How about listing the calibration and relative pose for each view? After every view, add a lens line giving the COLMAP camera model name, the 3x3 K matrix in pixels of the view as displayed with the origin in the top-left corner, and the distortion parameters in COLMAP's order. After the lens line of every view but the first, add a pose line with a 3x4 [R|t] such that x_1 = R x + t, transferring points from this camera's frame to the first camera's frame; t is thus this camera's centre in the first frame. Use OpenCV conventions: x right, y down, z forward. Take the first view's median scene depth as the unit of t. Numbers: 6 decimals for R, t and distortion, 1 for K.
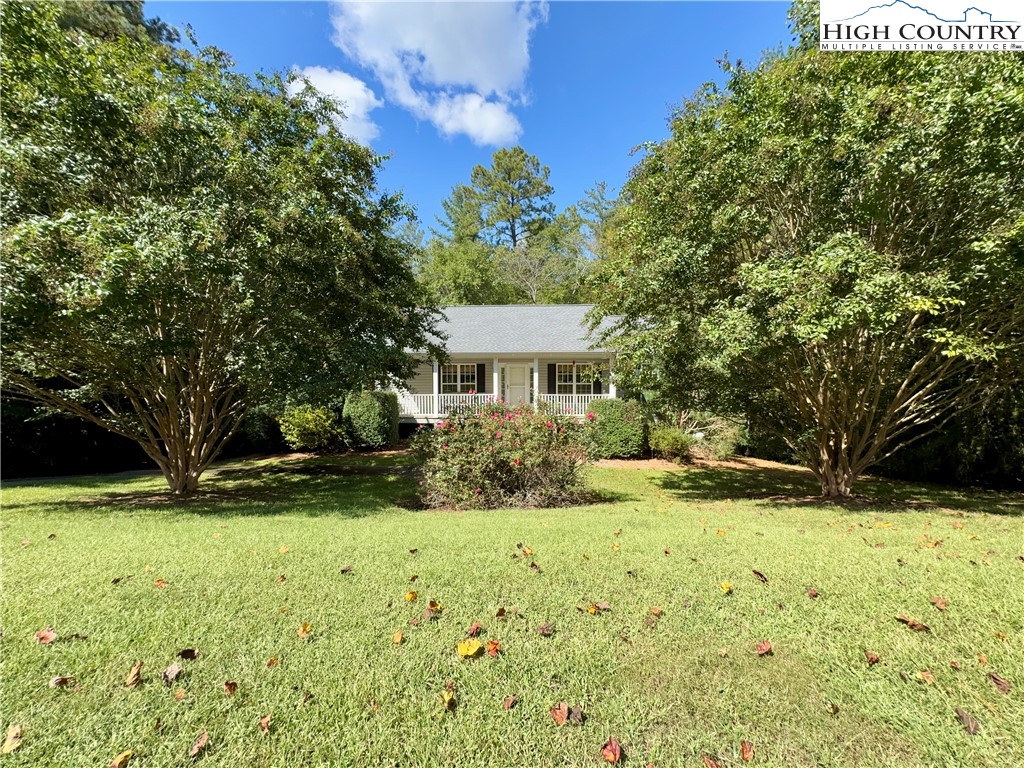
lens RADIAL K [[410.3, 0, 512.0], [0, 410.3, 384.0], [0, 0, 1]] dist [-0.003101, -0.000290]
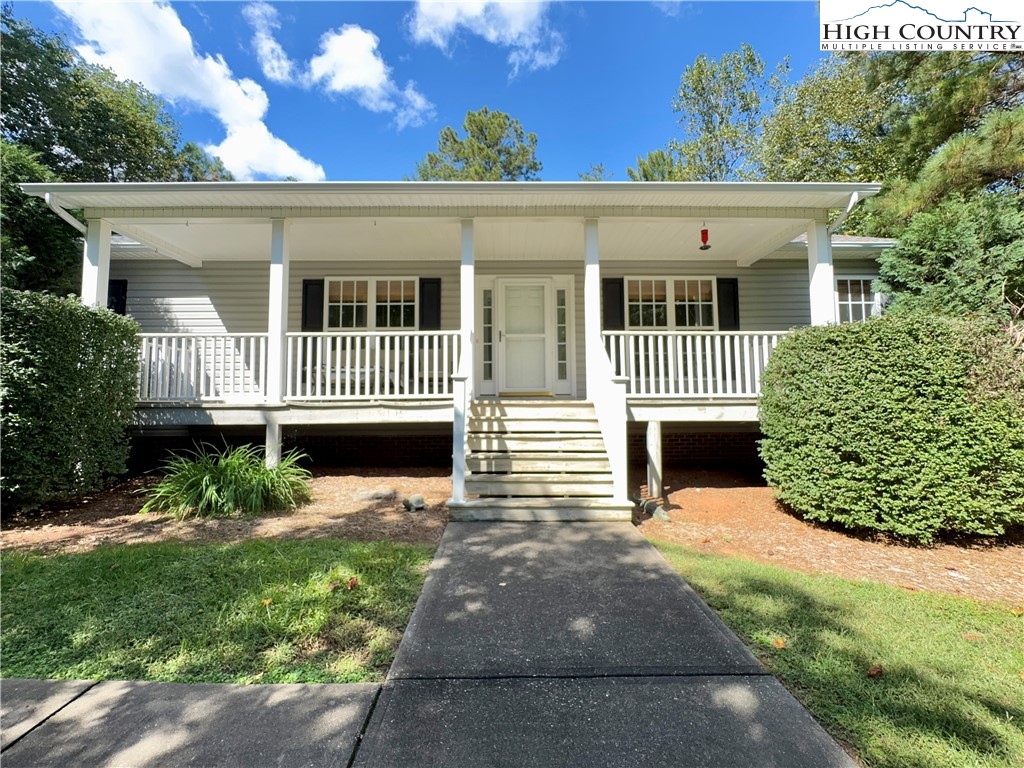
lens RADIAL K [[410.3, 0, 512.0], [0, 410.3, 384.0], [0, 0, 1]] dist [-0.003101, -0.000290]
pose [[0.997748, -0.000887, 0.067065, -0.028148], [0.007209, 0.995539, -0.094077, 0.098342], [-0.066682, 0.094349, 0.993303, 0.699988]]
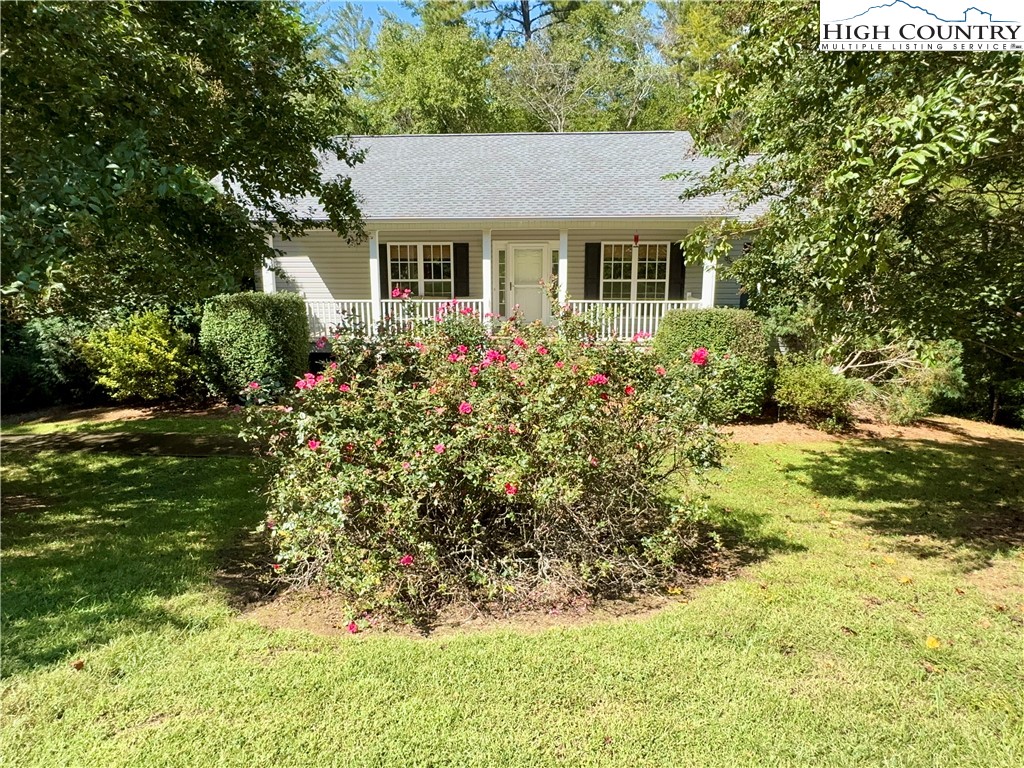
lens RADIAL K [[623.1, 0, 512.0], [0, 623.1, 384.0], [0, 0, 1]] dist [-0.032886, 0.043759]
pose [[0.999809, 0.004259, -0.019069, 0.008828], [-0.001220, 0.987652, 0.156656, 0.006245], [0.019501, -0.156603, 0.987469, 0.189373]]
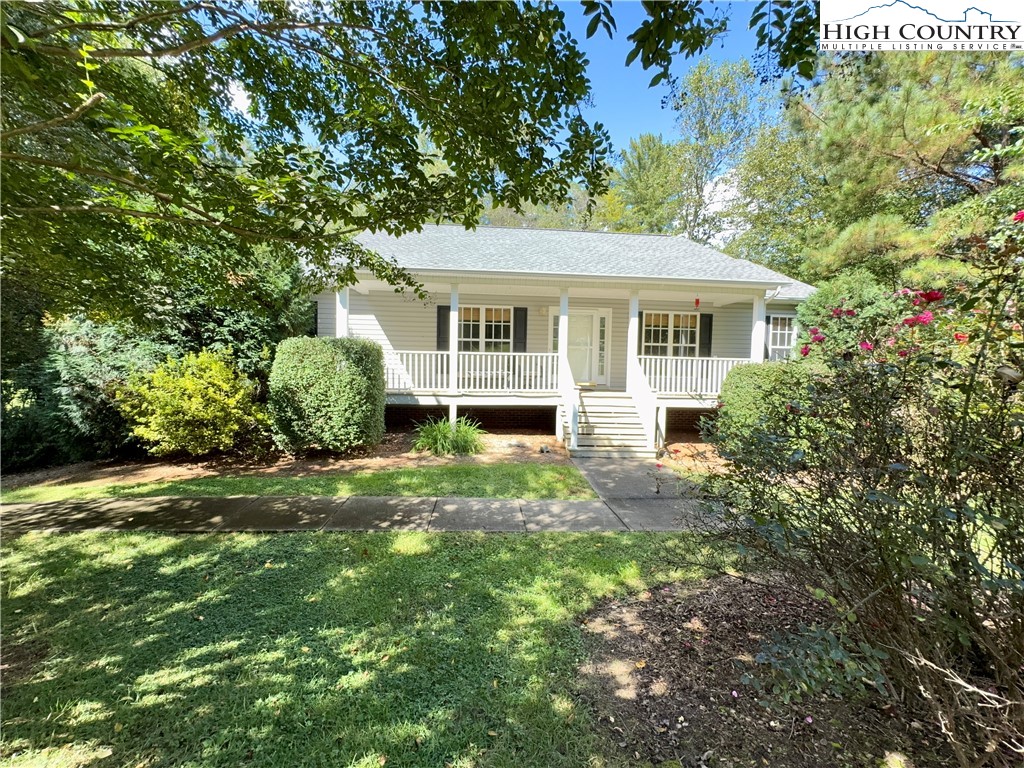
lens RADIAL K [[410.3, 0, 512.0], [0, 410.3, 384.0], [0, 0, 1]] dist [-0.003101, -0.000290]
pose [[0.990026, 0.014671, 0.140117, -0.191345], [-0.016641, 0.999778, 0.012893, 0.061306], [-0.139897, -0.015096, 0.990051, 0.465708]]
